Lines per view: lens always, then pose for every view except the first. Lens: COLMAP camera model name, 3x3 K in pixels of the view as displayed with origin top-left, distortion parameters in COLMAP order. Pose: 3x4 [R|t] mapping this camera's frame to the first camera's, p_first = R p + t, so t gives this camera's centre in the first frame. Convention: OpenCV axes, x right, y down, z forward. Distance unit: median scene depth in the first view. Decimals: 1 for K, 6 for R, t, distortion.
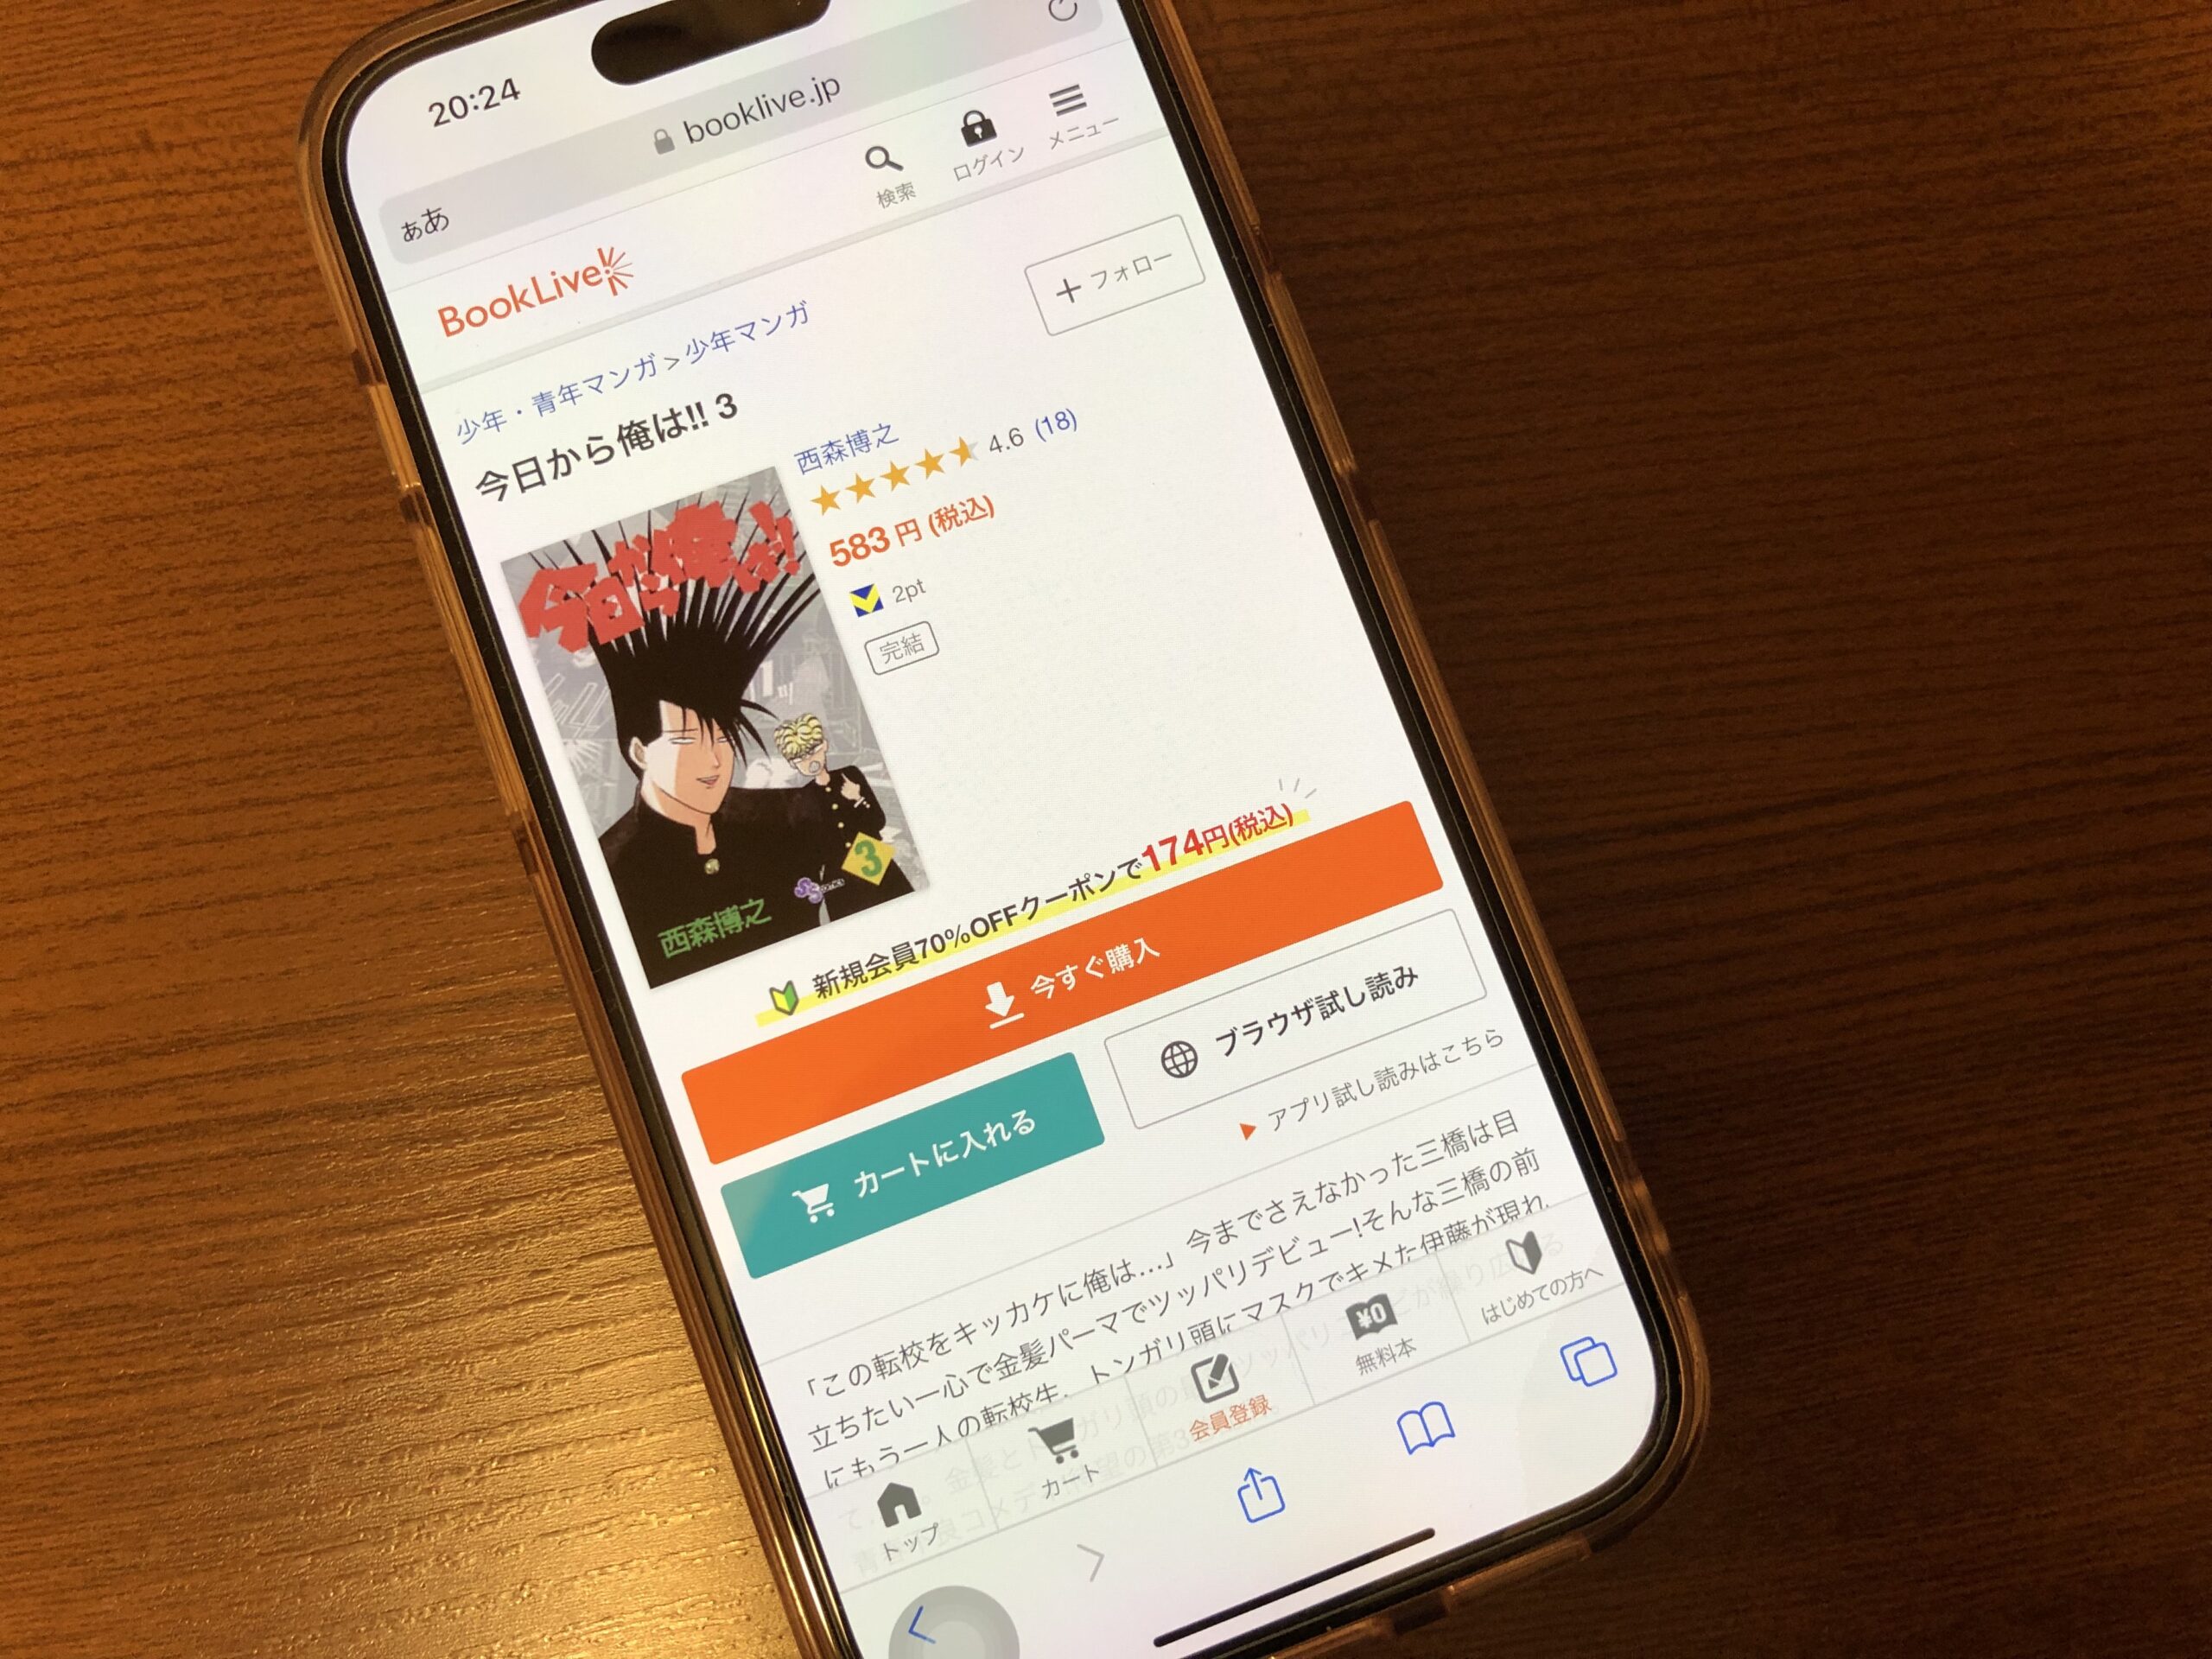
lens RADIAL K [[1795.1, 0, 1102.0], [0, 1795.1, 822.3], [0, 0, 1]] dist [0.001397, -0.004903]
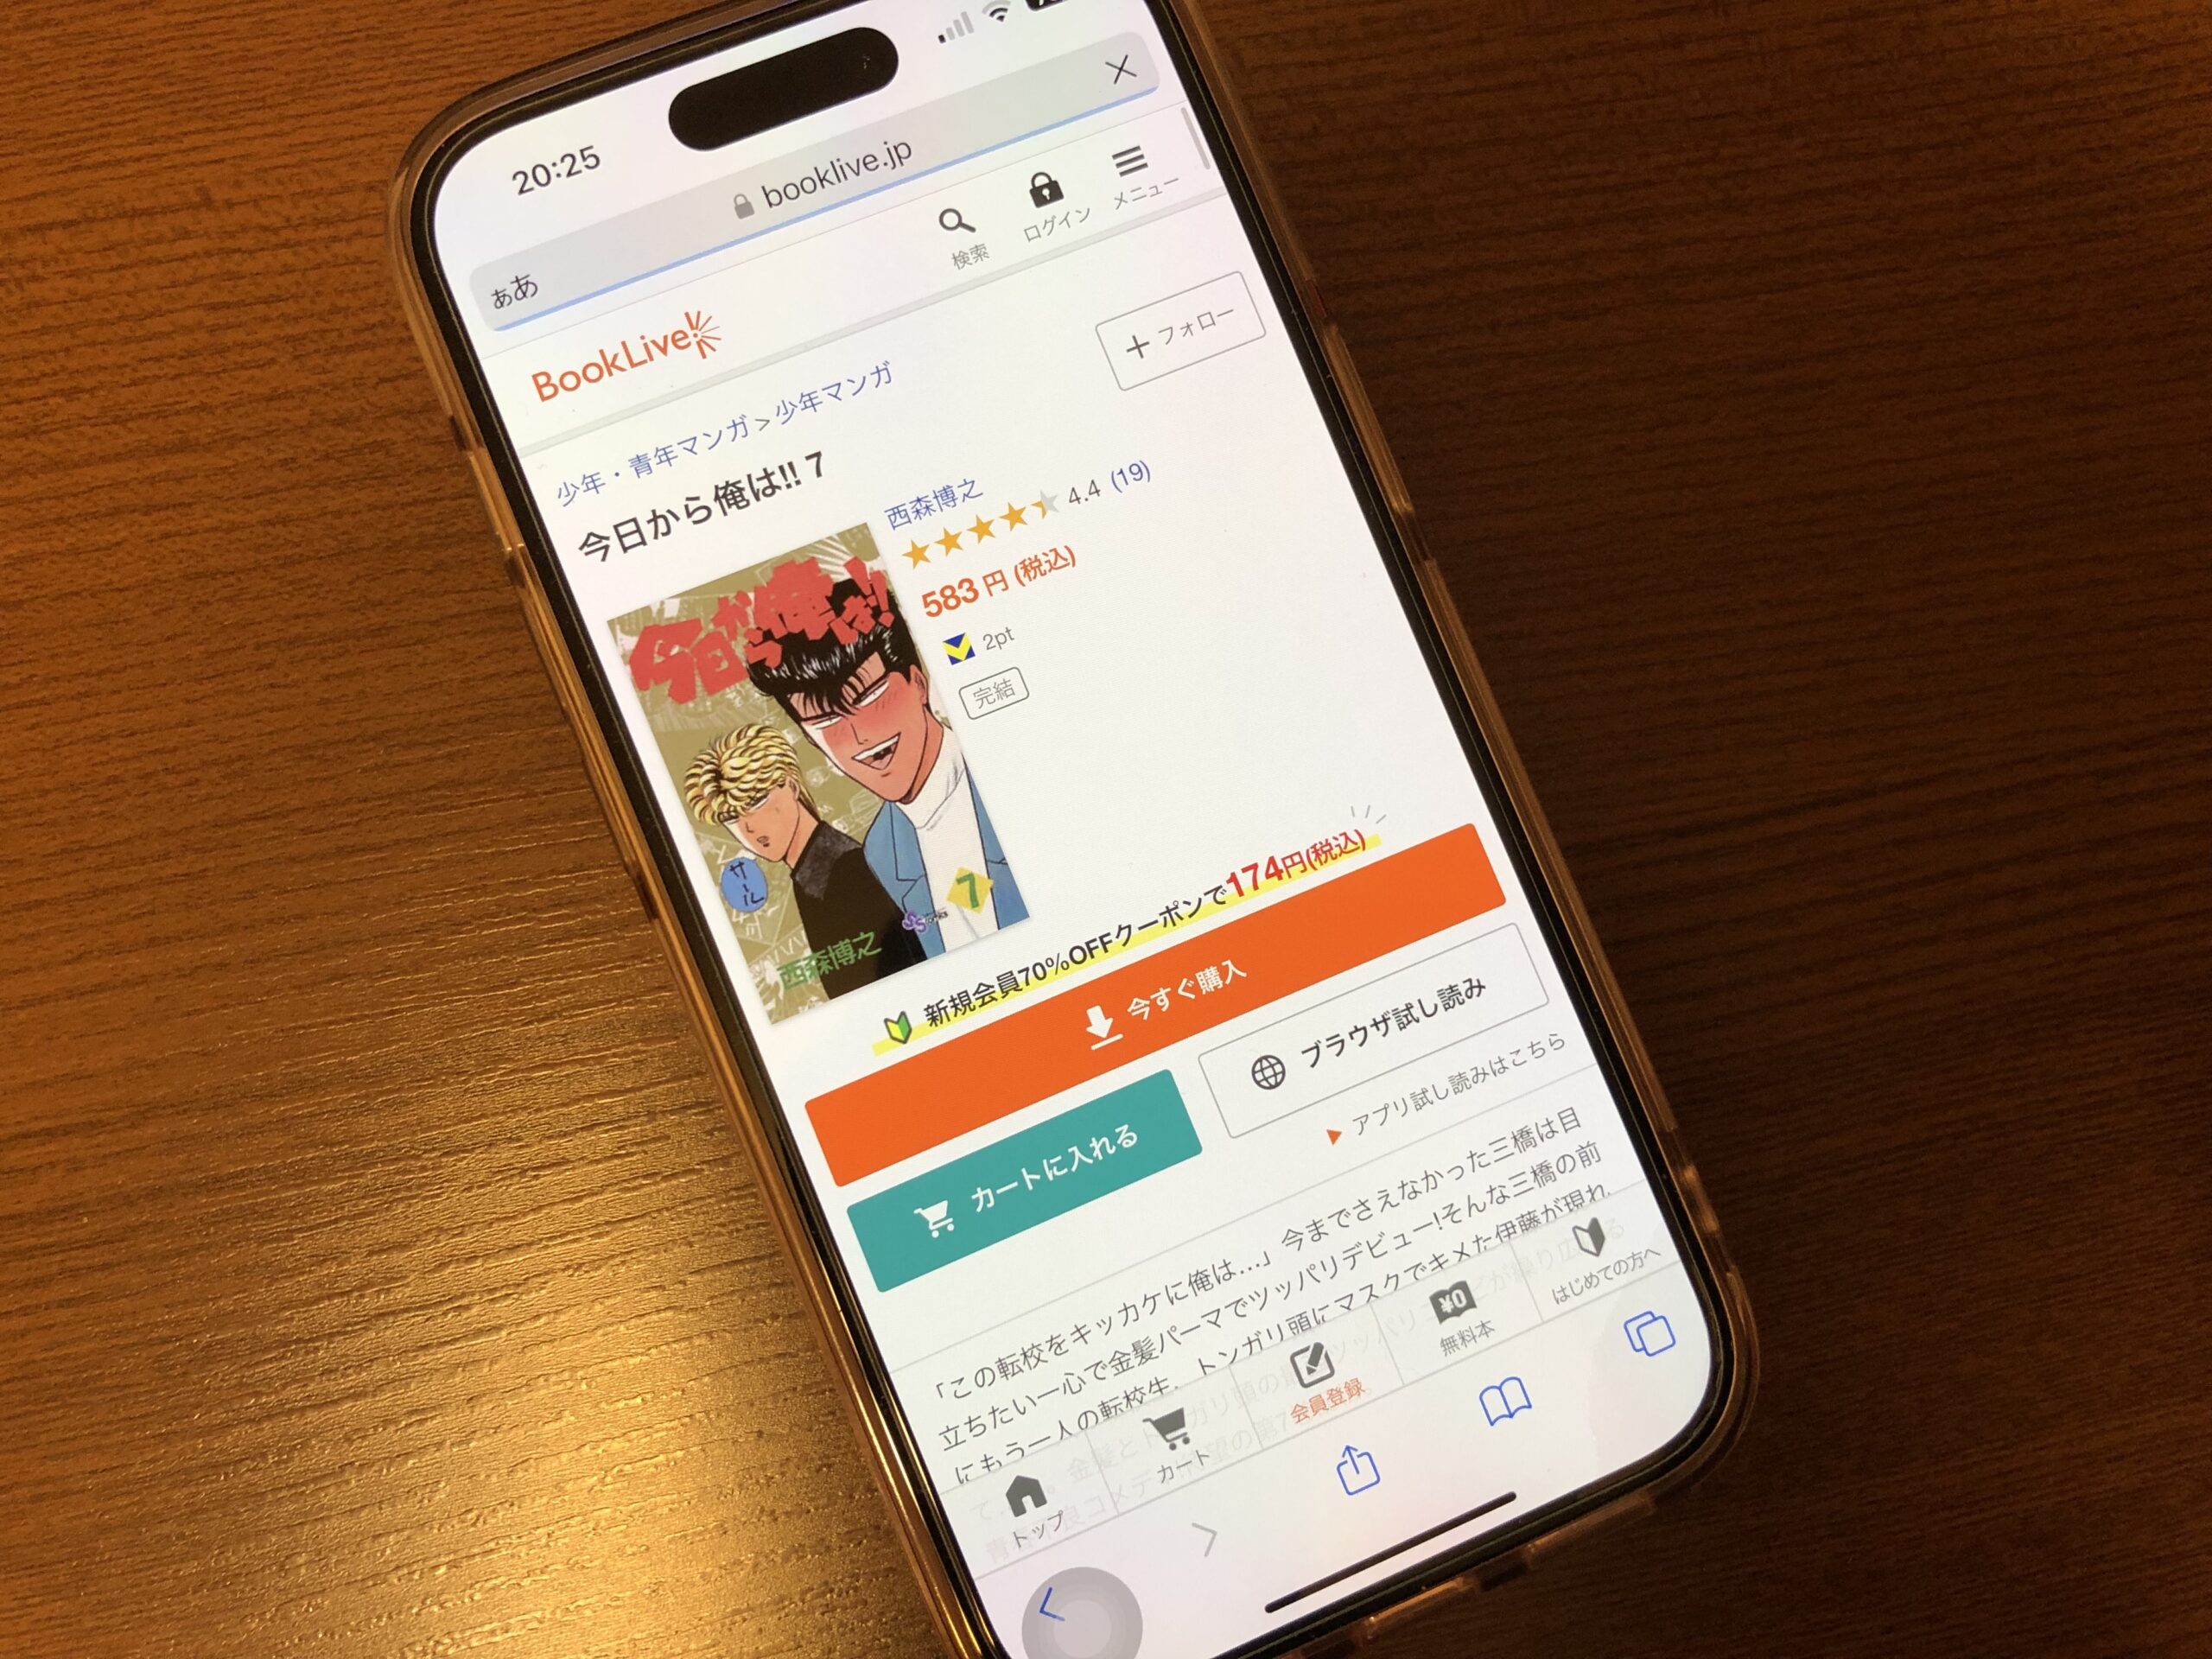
lens RADIAL K [[1799.3, 0, 1073.3], [0, 1799.3, 821.9], [0, 0, 1]] dist [0.001719, -0.004562]
pose [[0.998198, -0.029882, 0.052031, -0.121382], [0.028048, 0.998972, 0.035622, -0.057219], [-0.053042, -0.034099, 0.998010, -0.060583]]
